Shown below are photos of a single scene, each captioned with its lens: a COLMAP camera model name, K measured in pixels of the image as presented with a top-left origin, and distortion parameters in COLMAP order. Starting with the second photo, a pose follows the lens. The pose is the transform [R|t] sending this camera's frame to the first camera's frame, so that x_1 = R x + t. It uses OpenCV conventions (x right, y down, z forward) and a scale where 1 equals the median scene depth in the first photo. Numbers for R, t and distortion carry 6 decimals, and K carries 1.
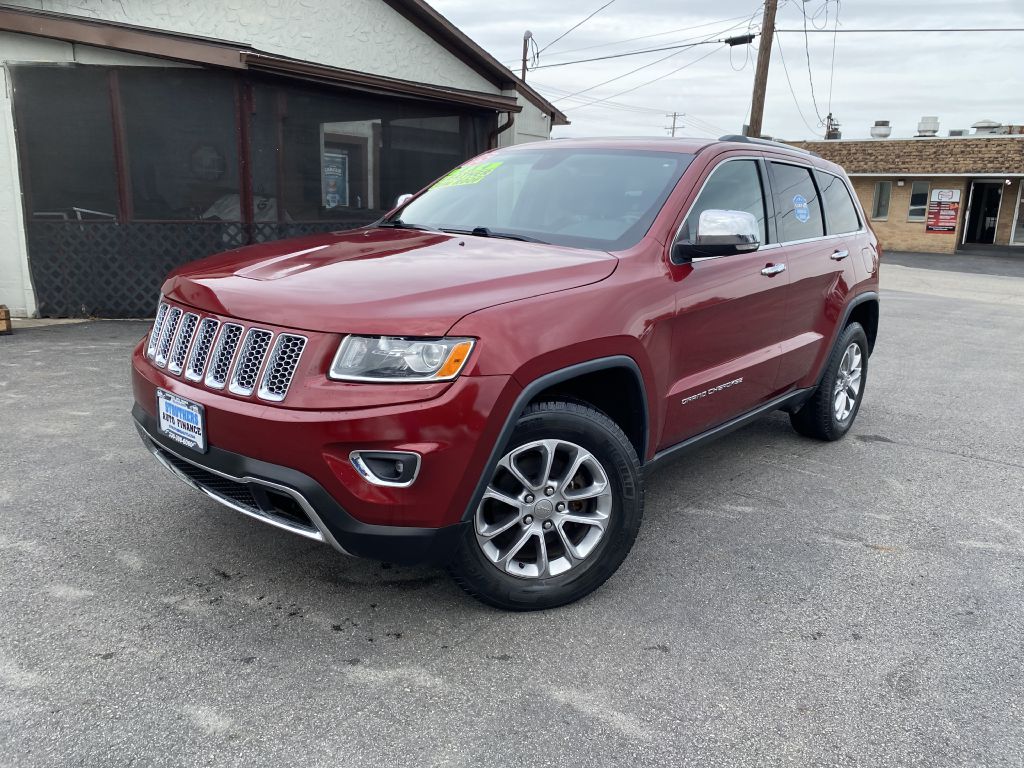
lens RADIAL K [[781.8, 0, 514.9], [0, 781.8, 379.9], [0, 0, 1]] dist [0.010640, 0.000081]
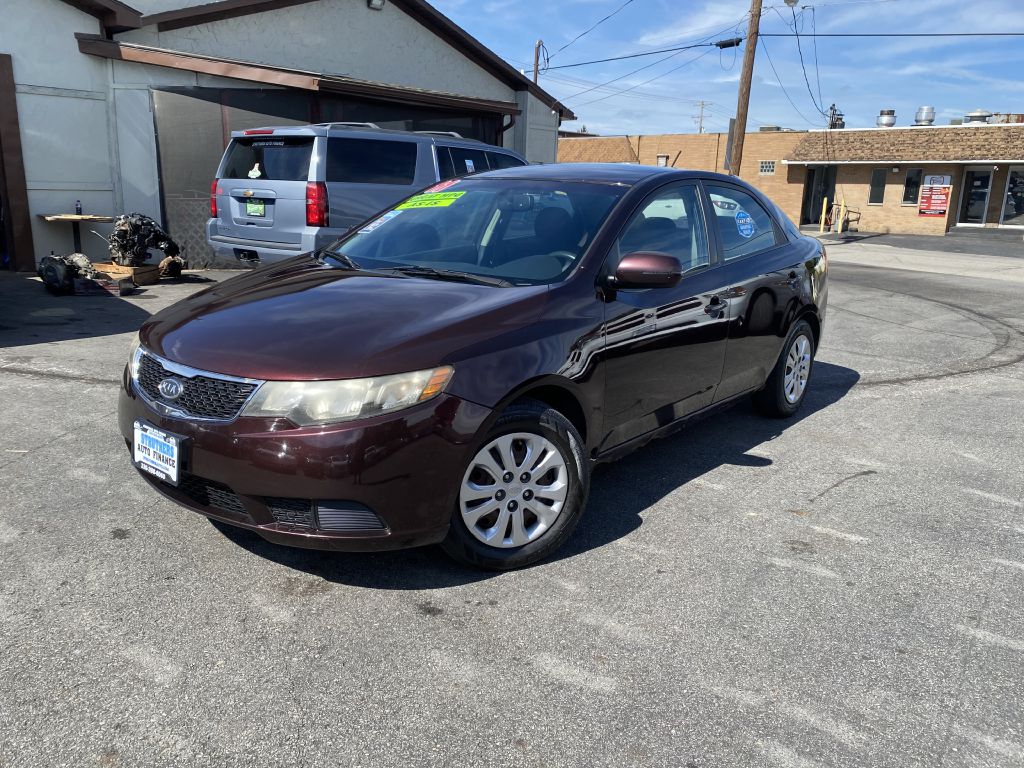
lens RADIAL K [[781.8, 0, 501.4], [0, 781.8, 384.8], [0, 0, 1]] dist [0.010640, 0.000081]
pose [[0.998300, 0.010275, -0.057376, 0.030184], [-0.009225, 0.999786, 0.018535, 0.042308], [0.057554, -0.017975, 0.998181, -0.160137]]
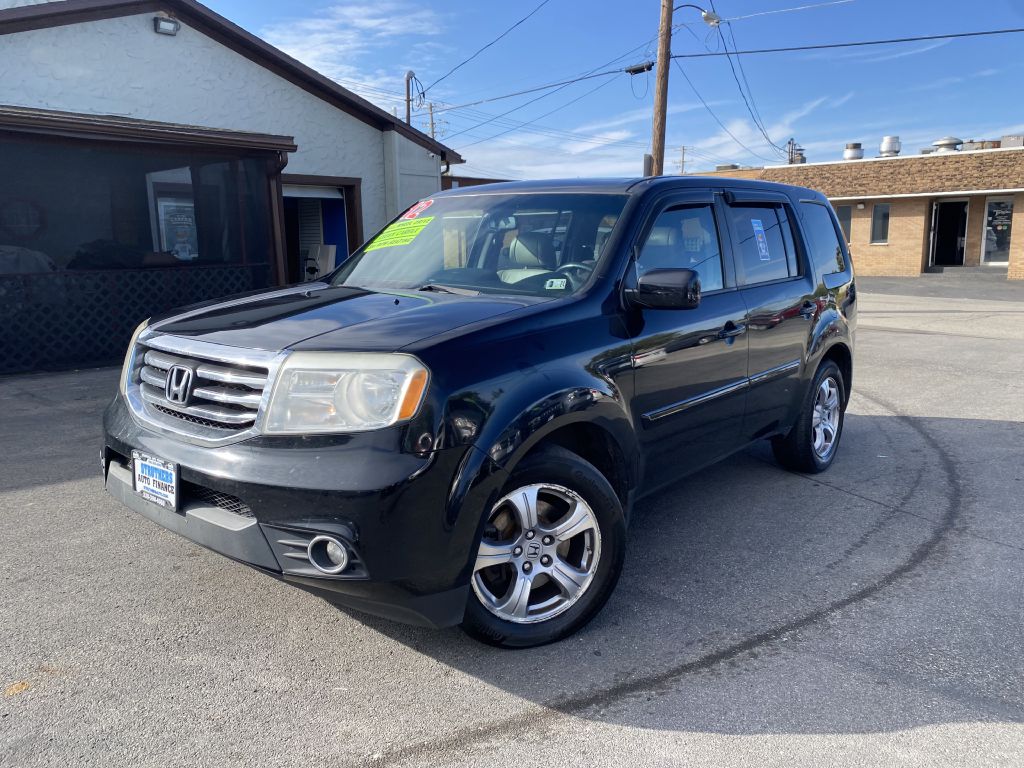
lens RADIAL K [[781.8, 0, 512.5], [0, 781.8, 381.3], [0, 0, 1]] dist [0.010640, 0.000081]
pose [[0.997671, -0.032549, -0.059949, 0.179976], [0.029646, 0.998374, -0.048695, -0.003942], [0.061437, 0.046804, 0.997013, 0.041806]]
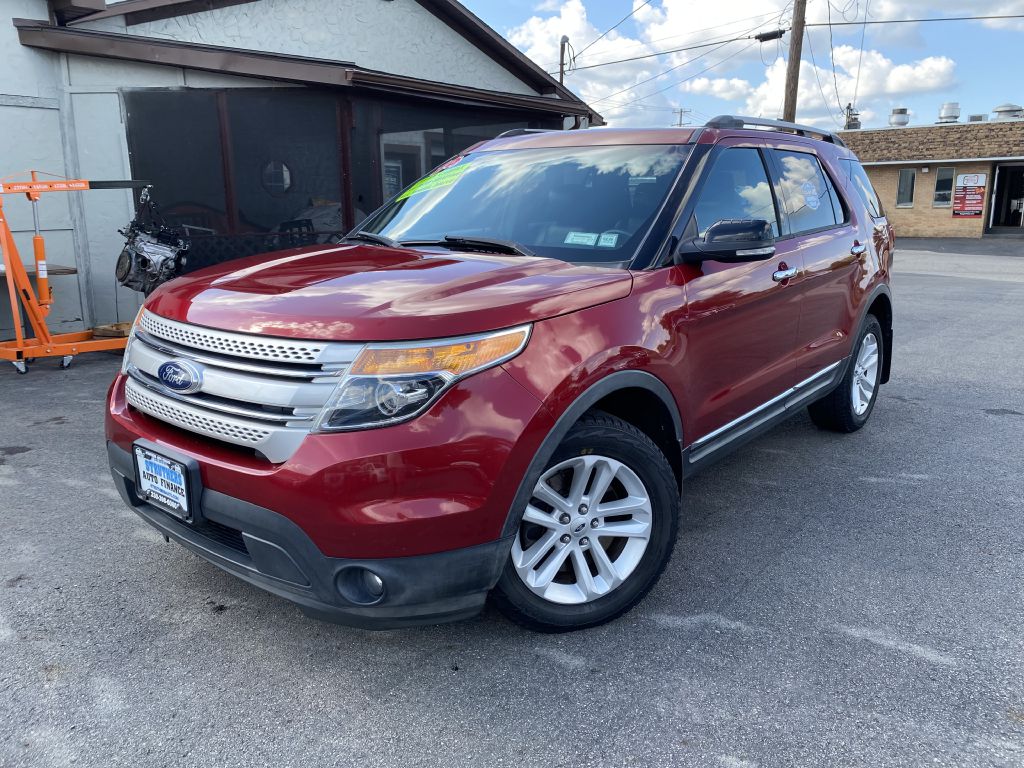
lens RADIAL K [[781.8, 0, 512.8], [0, 781.8, 375.2], [0, 0, 1]] dist [0.010640, 0.000081]
pose [[0.999247, -0.036483, -0.013186, -0.050146], [0.036370, 0.999301, -0.008694, 0.003135], [0.013494, 0.008208, 0.999875, -0.017142]]
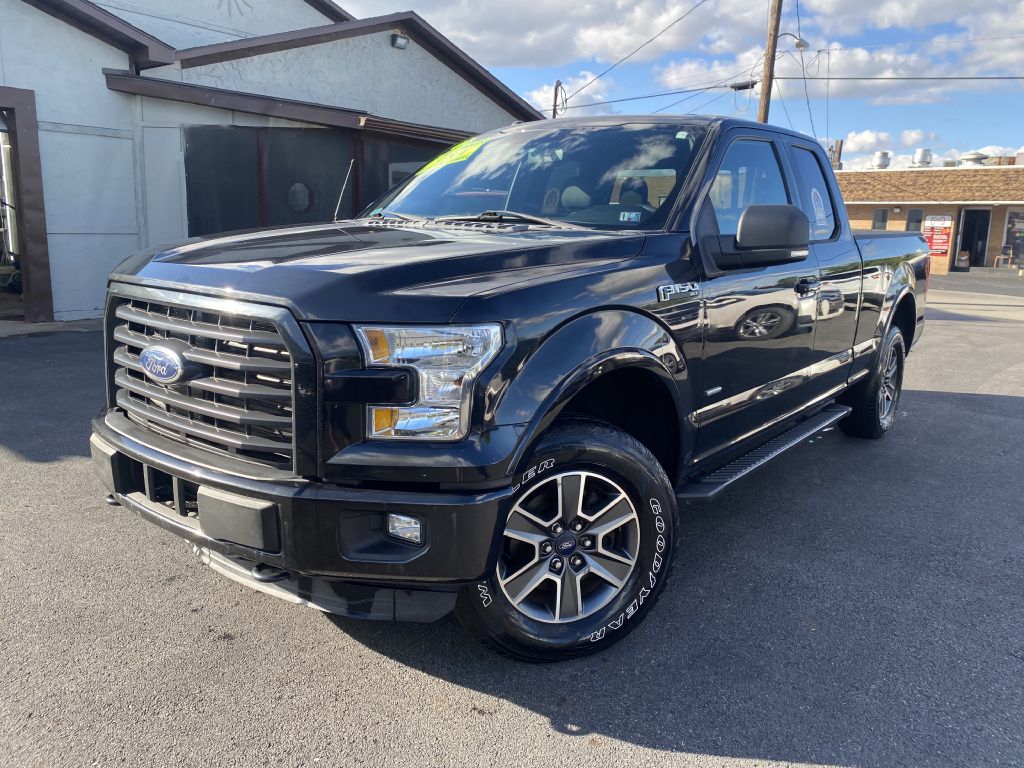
lens RADIAL K [[781.8, 0, 518.5], [0, 781.8, 377.3], [0, 0, 1]] dist [0.010640, 0.000081]
pose [[0.999890, 0.000096, -0.014841, -0.022783], [-0.000629, 0.999354, -0.035930, 0.029660], [0.014828, 0.035935, 0.999244, -0.126462]]
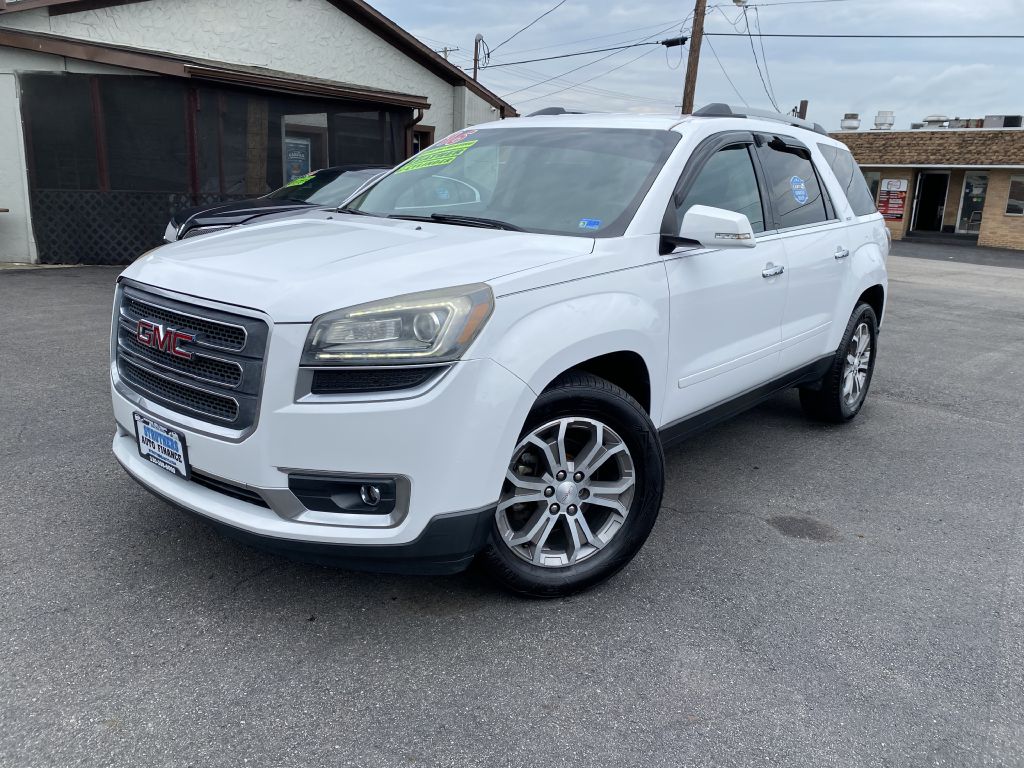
lens RADIAL K [[781.8, 0, 508.8], [0, 781.8, 377.0], [0, 0, 1]] dist [0.010640, 0.000081]
pose [[0.999114, 0.019438, -0.037327, 0.105105], [-0.019057, 0.999763, 0.010536, 0.036557], [0.037523, -0.009816, 0.999248, -0.130515]]
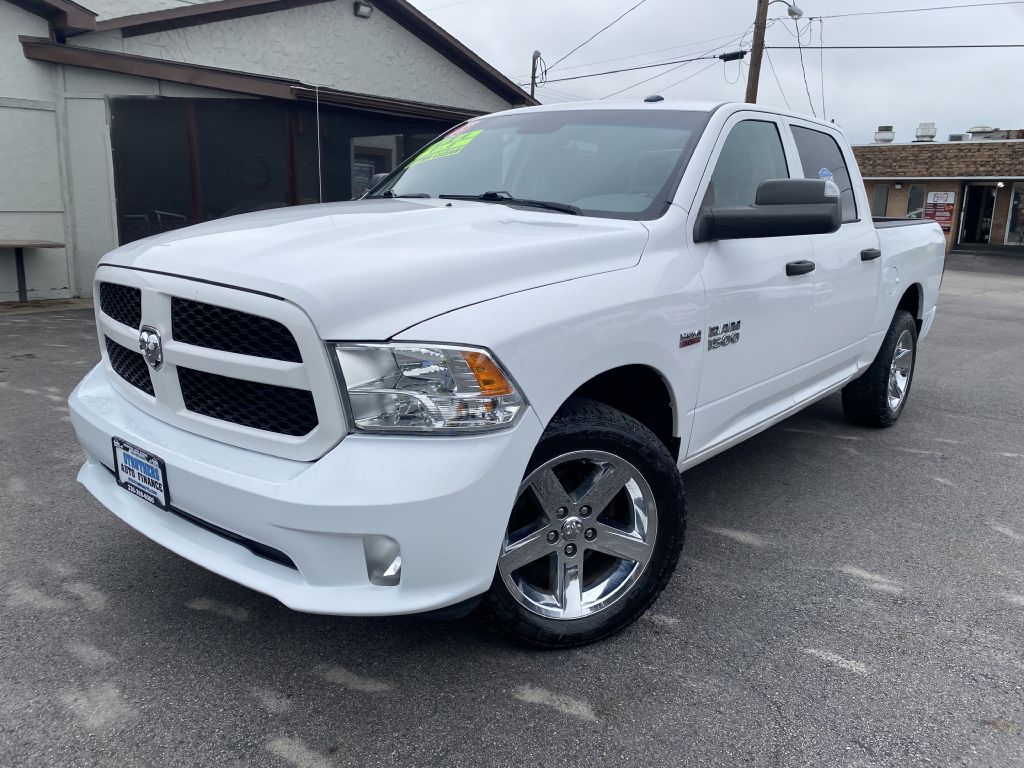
lens RADIAL K [[781.8, 0, 511.2], [0, 781.8, 376.9], [0, 0, 1]] dist [0.010640, 0.000081]
pose [[0.999397, 0.002880, -0.034610, 0.019184], [-0.003196, 0.999954, -0.009076, 0.023116], [0.034582, 0.009181, 0.999360, -0.095621]]
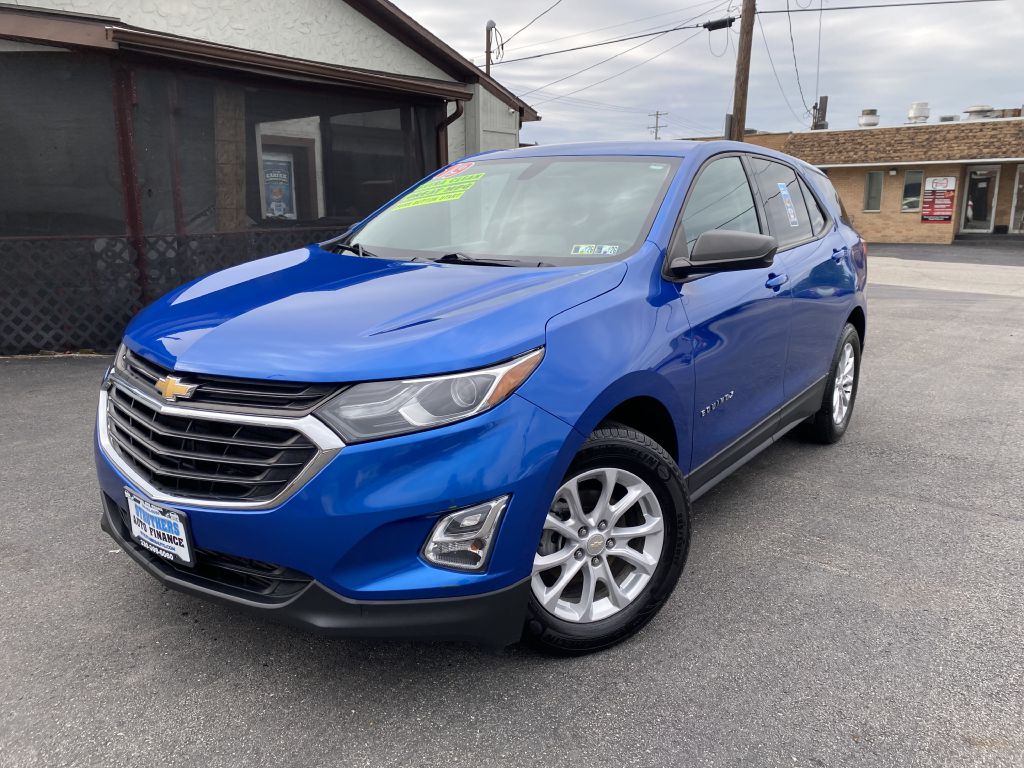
lens RADIAL K [[781.8, 0, 512.7], [0, 781.8, 374.0], [0, 0, 1]] dist [0.010640, 0.000081]
pose [[0.999365, -0.035248, 0.005233, 0.021686], [0.035316, 0.999287, -0.013360, -0.012739], [-0.004759, 0.013536, 0.999897, 0.072663]]
